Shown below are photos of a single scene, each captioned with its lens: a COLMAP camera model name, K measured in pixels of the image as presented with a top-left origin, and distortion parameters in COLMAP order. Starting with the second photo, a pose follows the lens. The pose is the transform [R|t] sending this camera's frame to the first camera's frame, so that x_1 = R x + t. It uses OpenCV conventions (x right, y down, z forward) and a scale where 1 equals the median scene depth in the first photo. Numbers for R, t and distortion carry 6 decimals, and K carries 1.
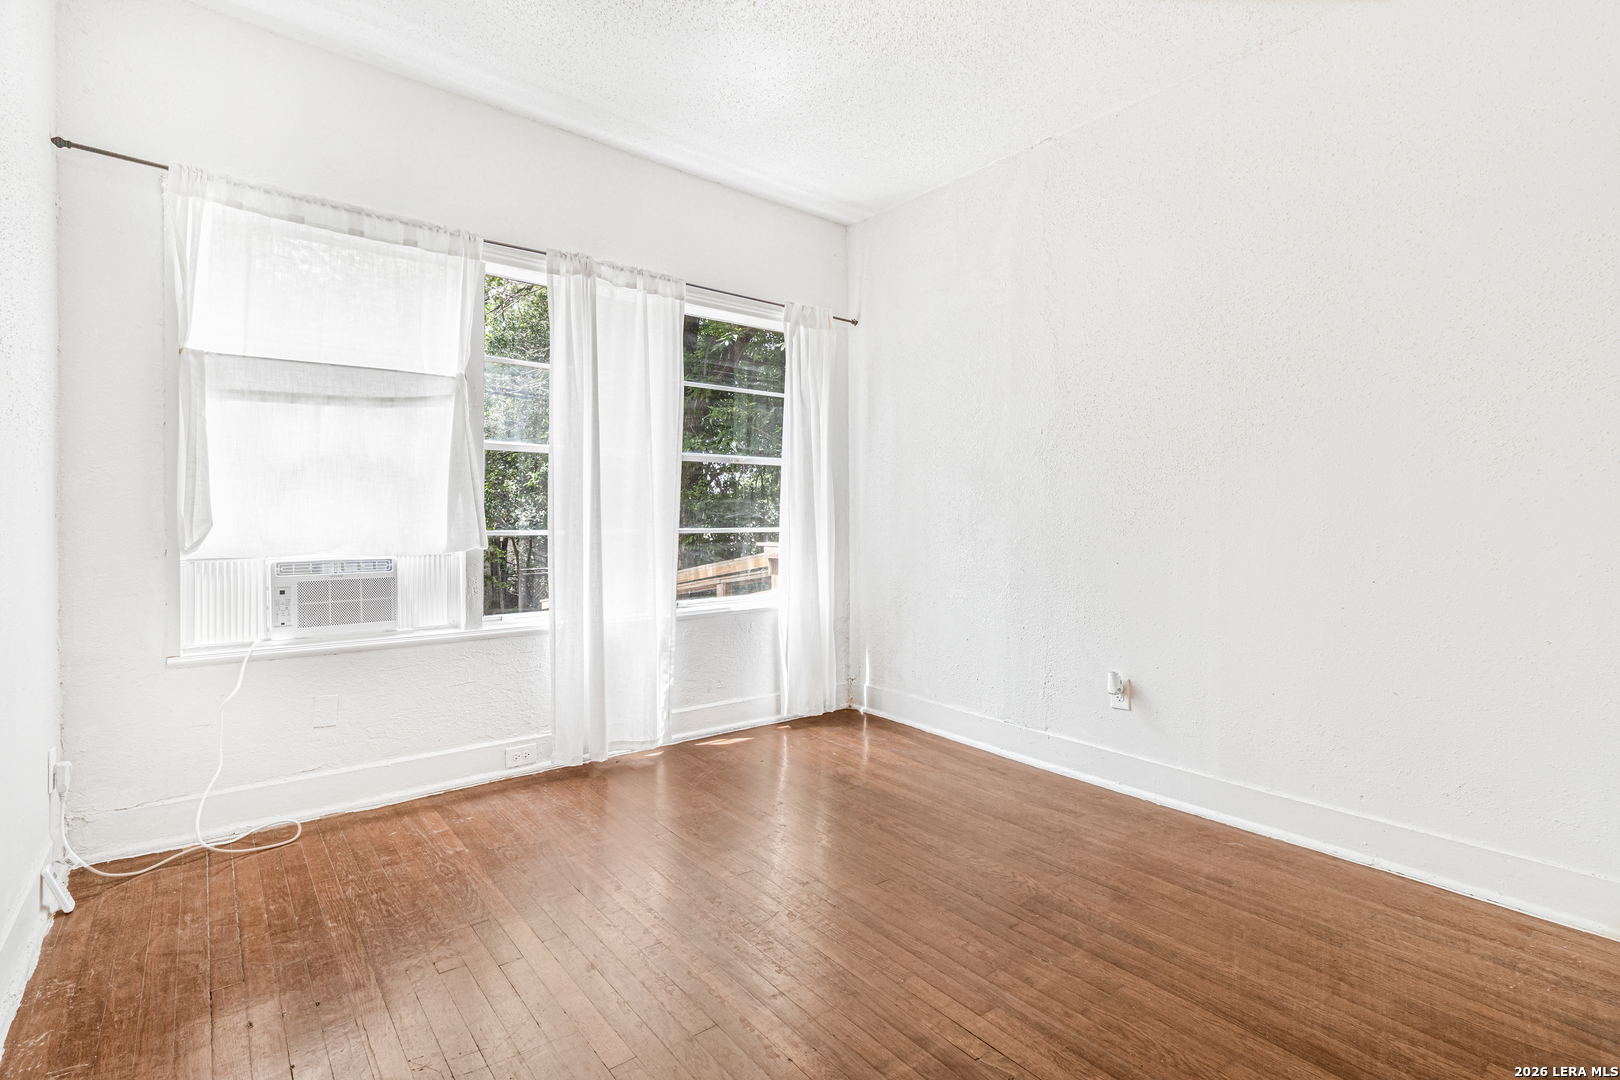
lens RADIAL K [[770.9, 0, 810.7], [0, 770.9, 533.2], [0, 0, 1]] dist [0.007473, 0.001816]
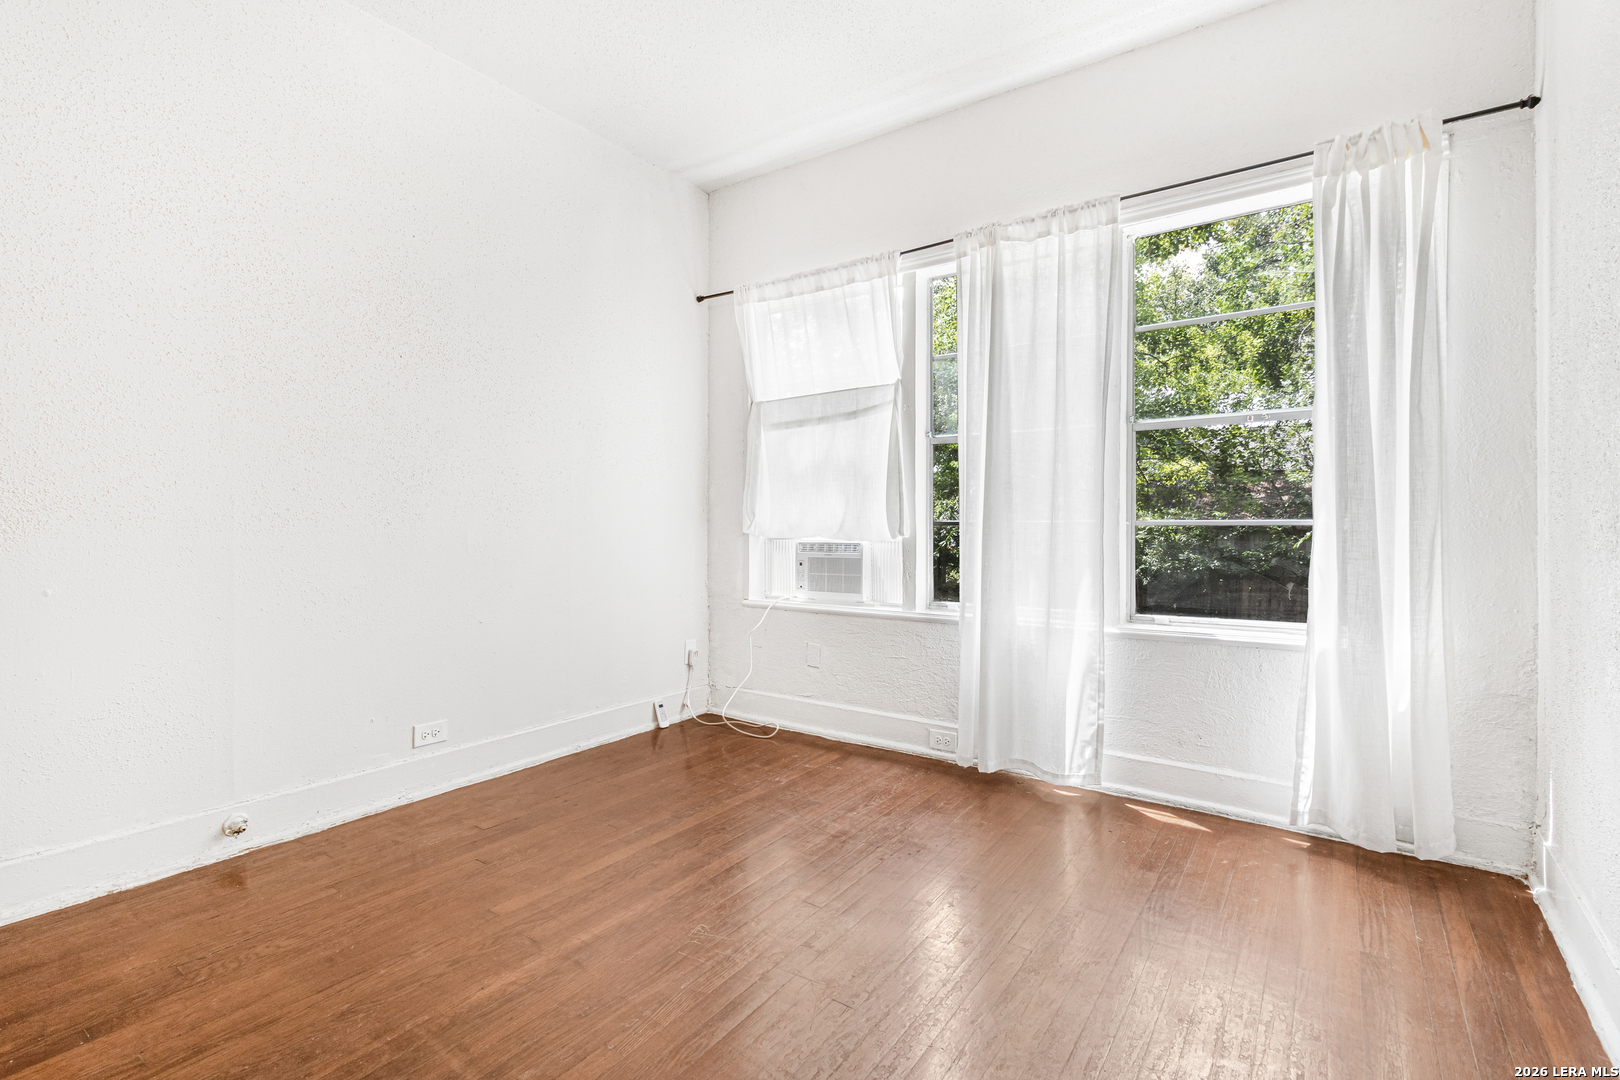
lens RADIAL K [[770.9, 0, 809.7], [0, 770.9, 530.0], [0, 0, 1]] dist [0.007473, 0.001816]
pose [[0.249635, 0.010401, -0.968284, 0.618356], [-0.013484, 0.999883, 0.007264, 0.005014], [0.968246, 0.011243, 0.249746, 0.624027]]
